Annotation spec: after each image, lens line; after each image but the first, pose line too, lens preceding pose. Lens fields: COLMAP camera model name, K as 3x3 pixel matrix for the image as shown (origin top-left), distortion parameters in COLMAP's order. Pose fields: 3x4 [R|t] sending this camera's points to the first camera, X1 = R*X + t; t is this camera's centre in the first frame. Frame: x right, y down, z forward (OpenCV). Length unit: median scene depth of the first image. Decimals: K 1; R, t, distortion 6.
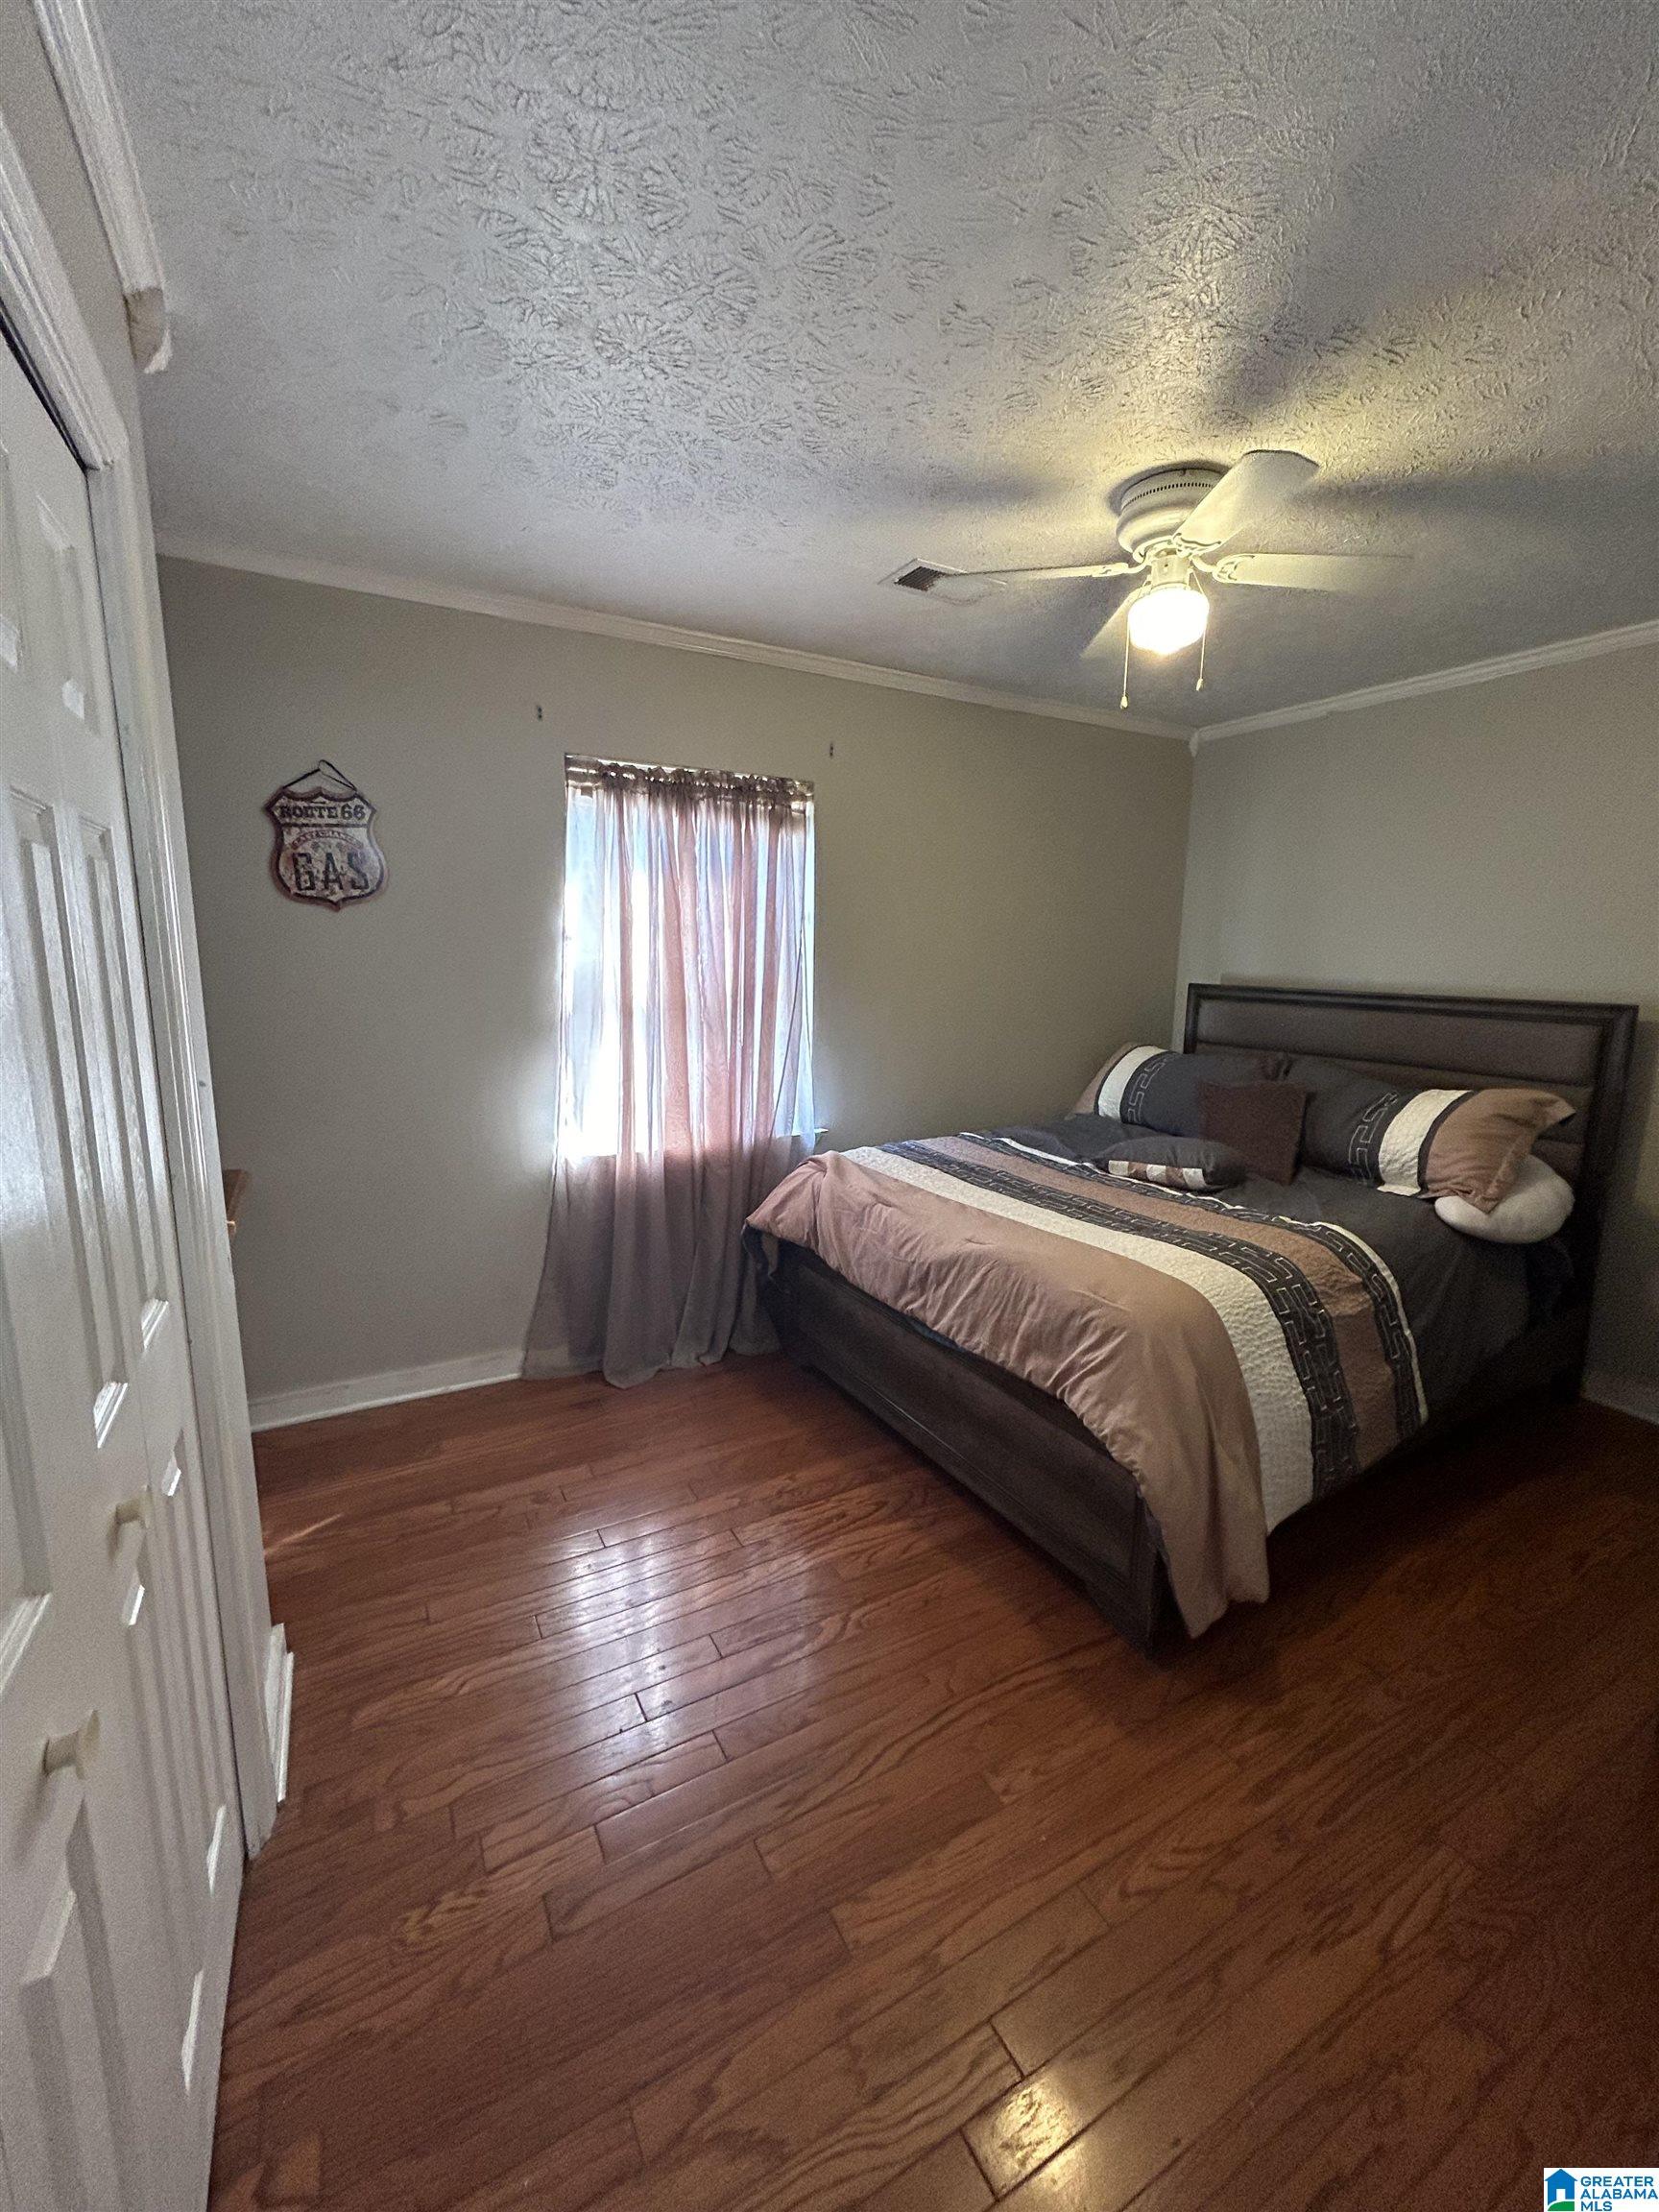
lens RADIAL K [[903.2, 0, 831.2], [0, 903.2, 1107.5], [0, 0, 1]] dist [-0.000544, -0.000048]
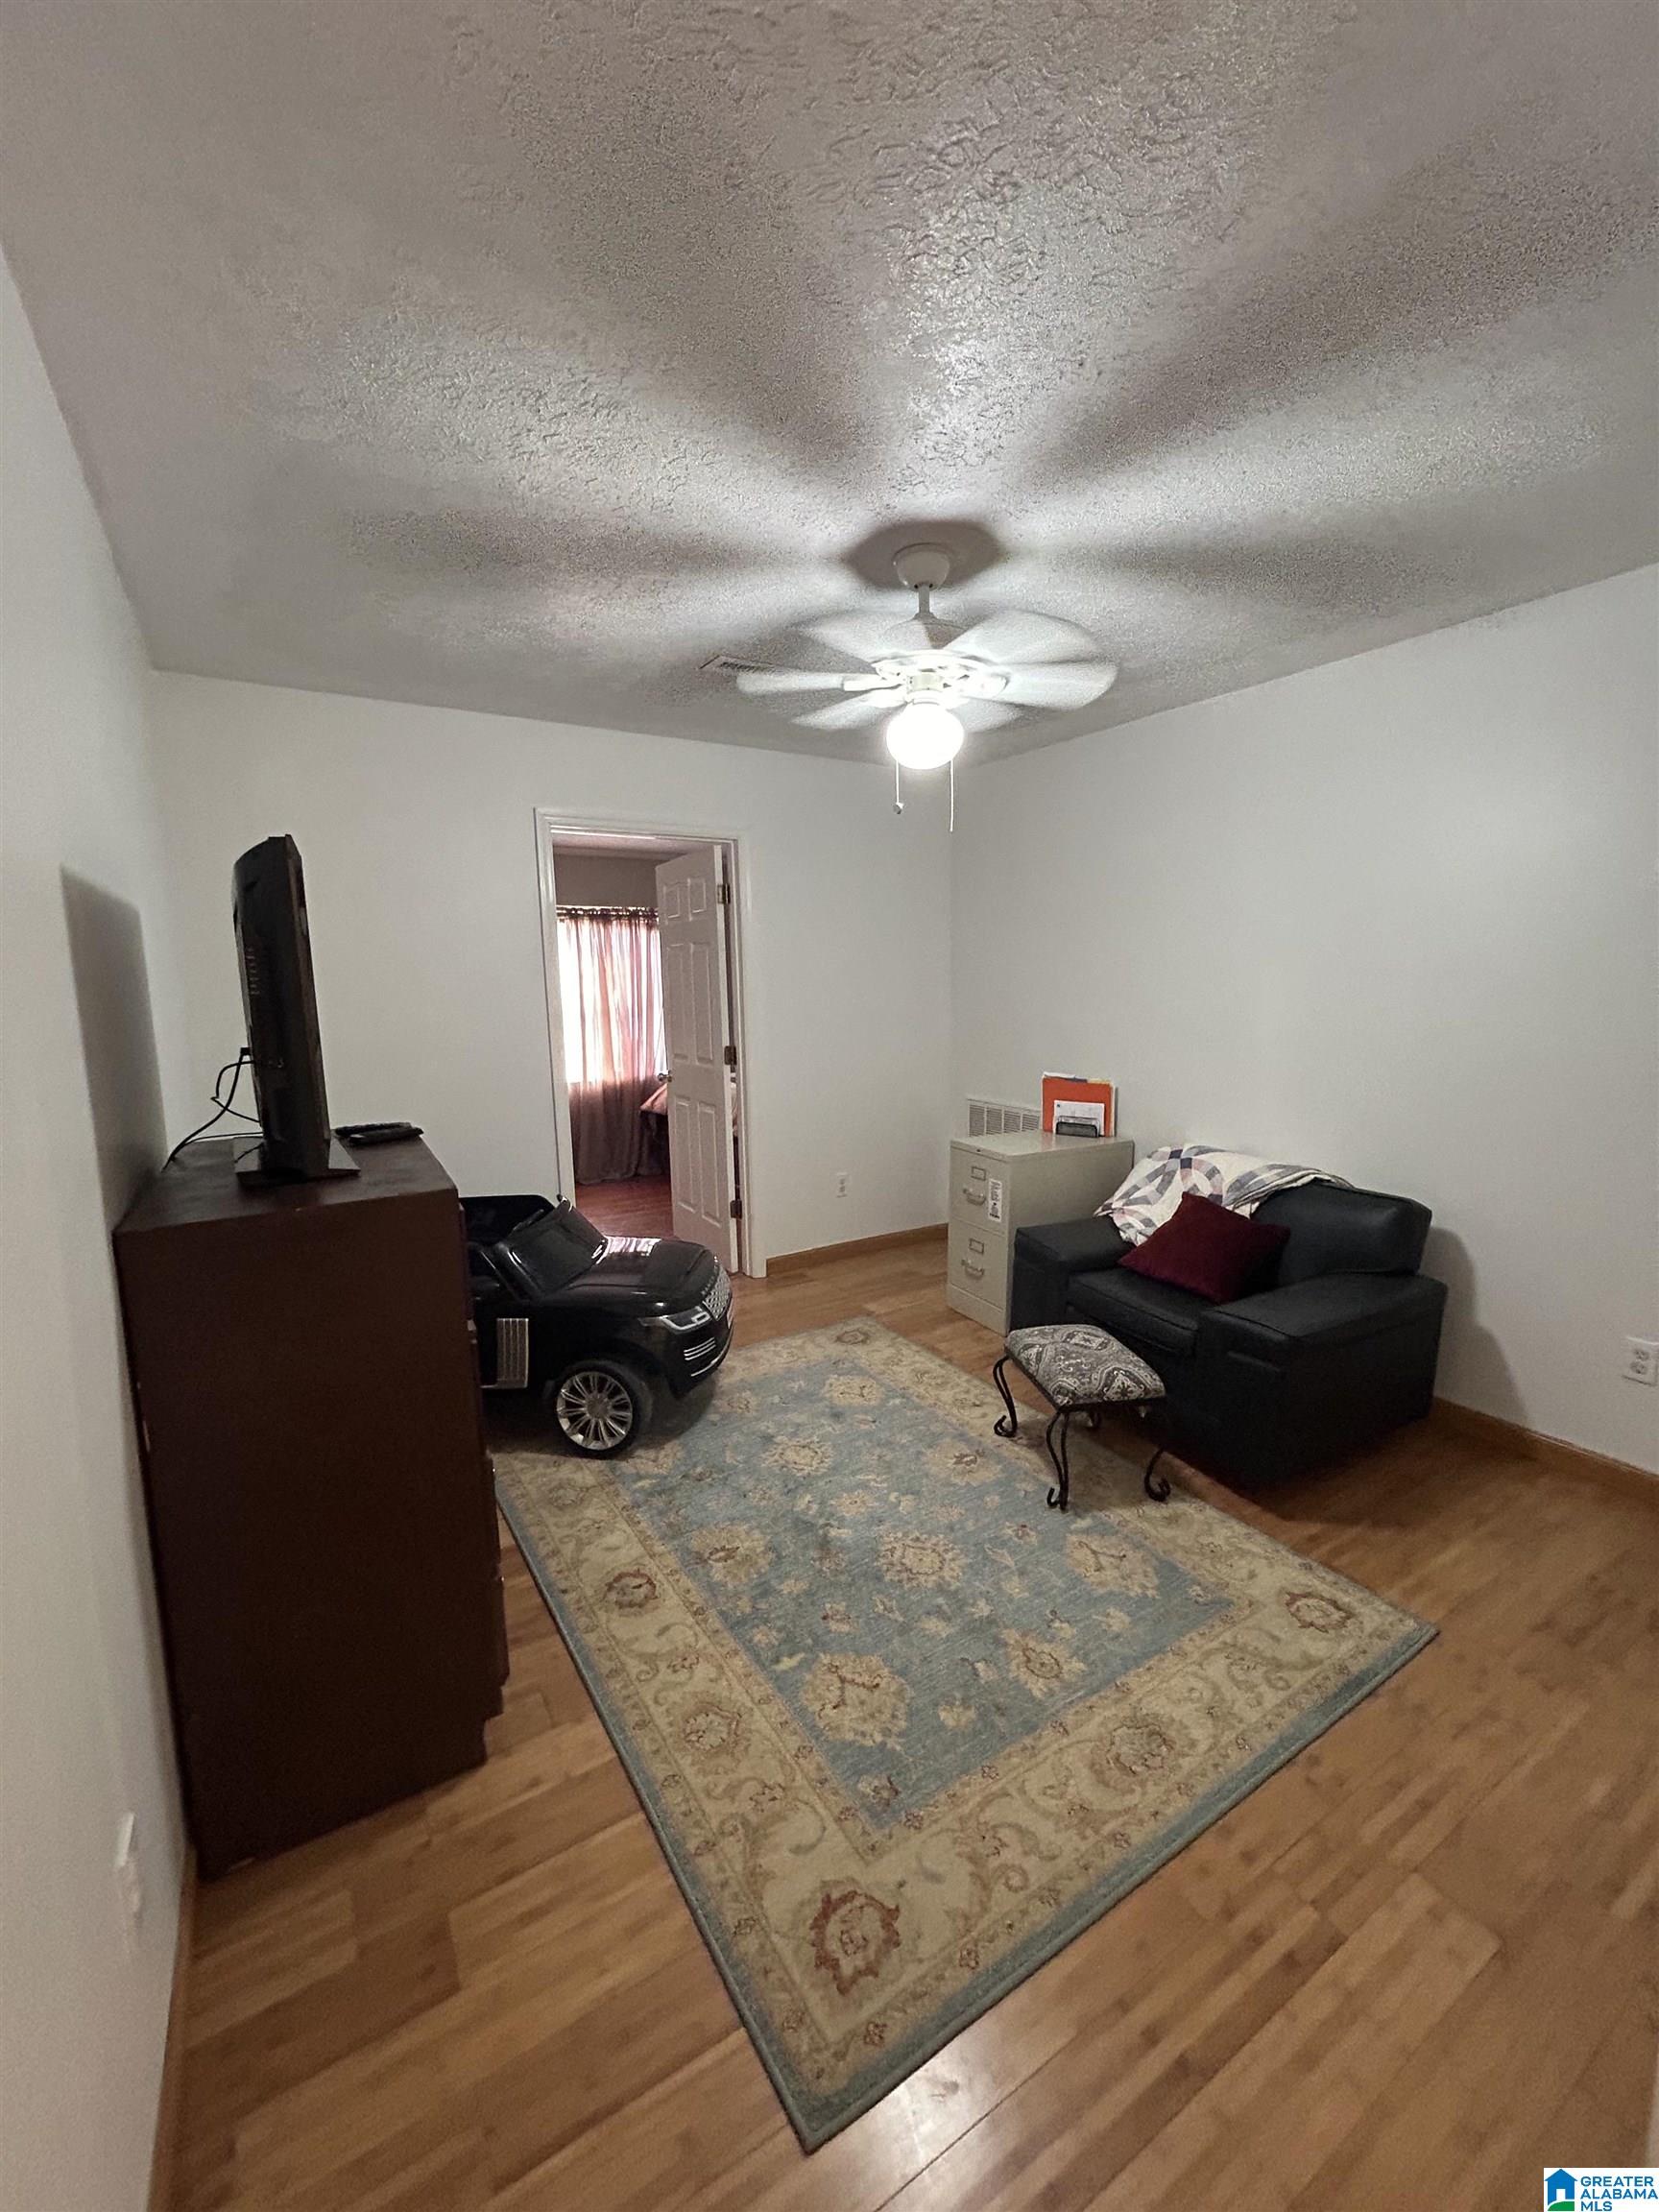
lens RADIAL K [[903.2, 0, 832.1], [0, 903.2, 1109.1], [0, 0, 1]] dist [-0.000544, -0.000048]
pose [[0.996623, -0.035932, 0.073834, 0.205157], [0.035945, 0.999353, 0.001150, 0.133578], [-0.073827, 0.001508, 0.997270, -1.219758]]
